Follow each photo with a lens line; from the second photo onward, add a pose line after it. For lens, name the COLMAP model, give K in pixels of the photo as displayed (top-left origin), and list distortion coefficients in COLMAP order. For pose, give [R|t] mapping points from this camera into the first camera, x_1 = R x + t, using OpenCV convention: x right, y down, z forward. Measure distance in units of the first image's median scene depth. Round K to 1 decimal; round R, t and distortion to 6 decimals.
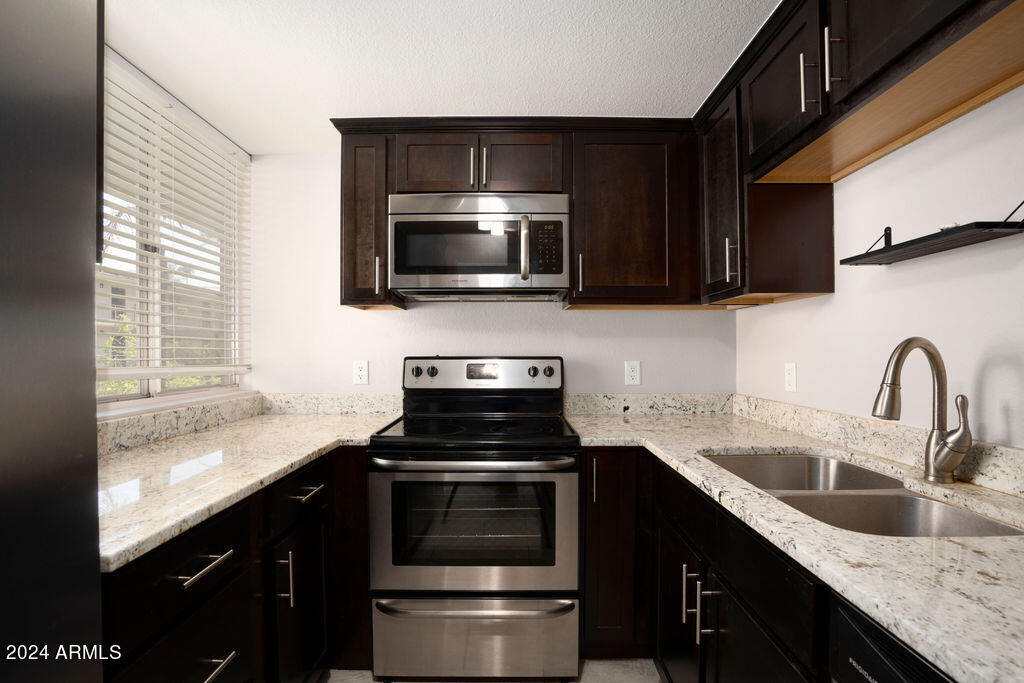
lens RADIAL K [[479.1, 0, 511.4], [0, 479.1, 348.9], [0, 0, 1]] dist [-0.023917, 0.000169]
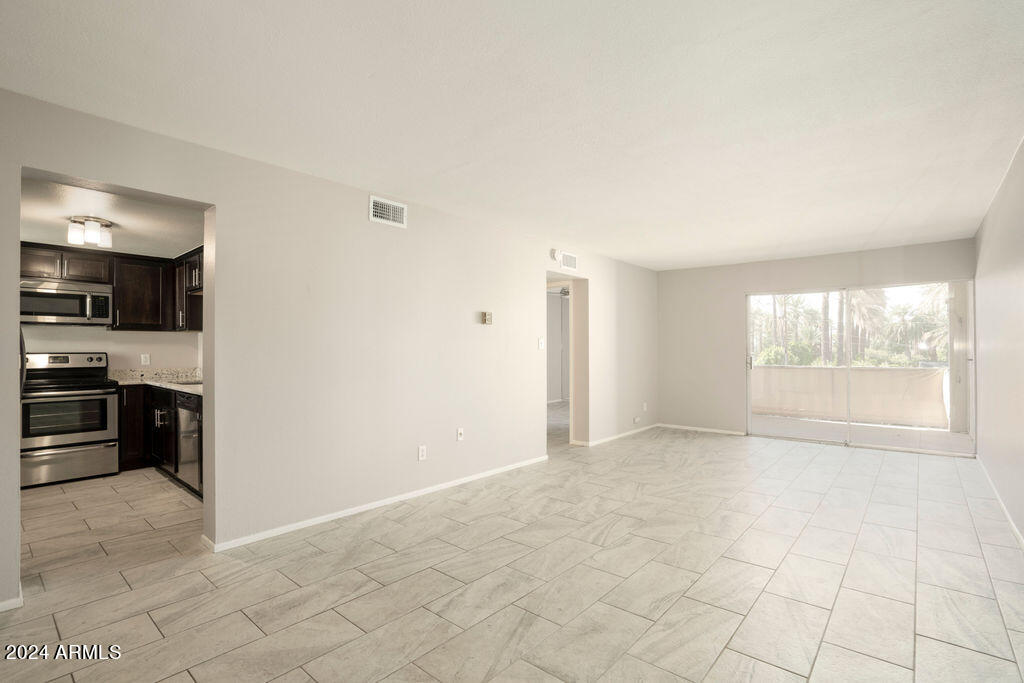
lens RADIAL K [[479.1, 0, 510.5], [0, 479.1, 349.3], [0, 0, 1]] dist [-0.023917, 0.000169]
pose [[0.652646, -0.000673, 0.757662, -0.372095], [-0.003810, 0.999984, 0.004170, -0.016320], [-0.757653, -0.005608, 0.652633, -2.101333]]
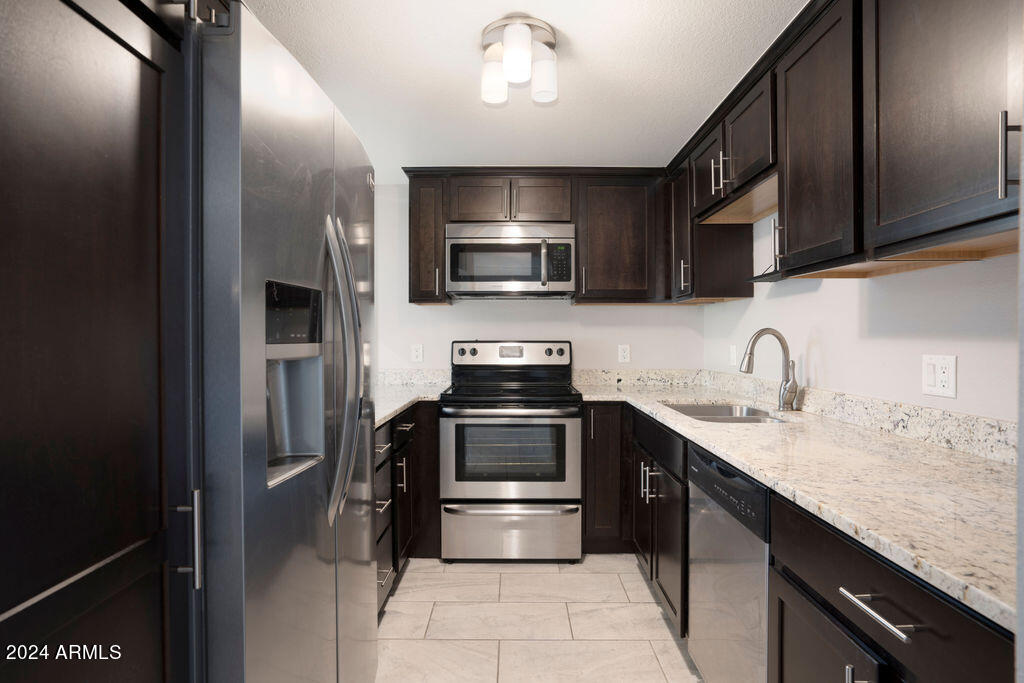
lens RADIAL K [[526.7, 0, 511.2], [0, 526.7, 339.2], [0, 0, 1]] dist [0.001259, 0.000215]
pose [[0.999949, 0.000678, -0.010047, -0.051708], [-0.000610, 0.999977, 0.006731, 0.002092], [0.010051, -0.006724, 0.999927, -0.543103]]
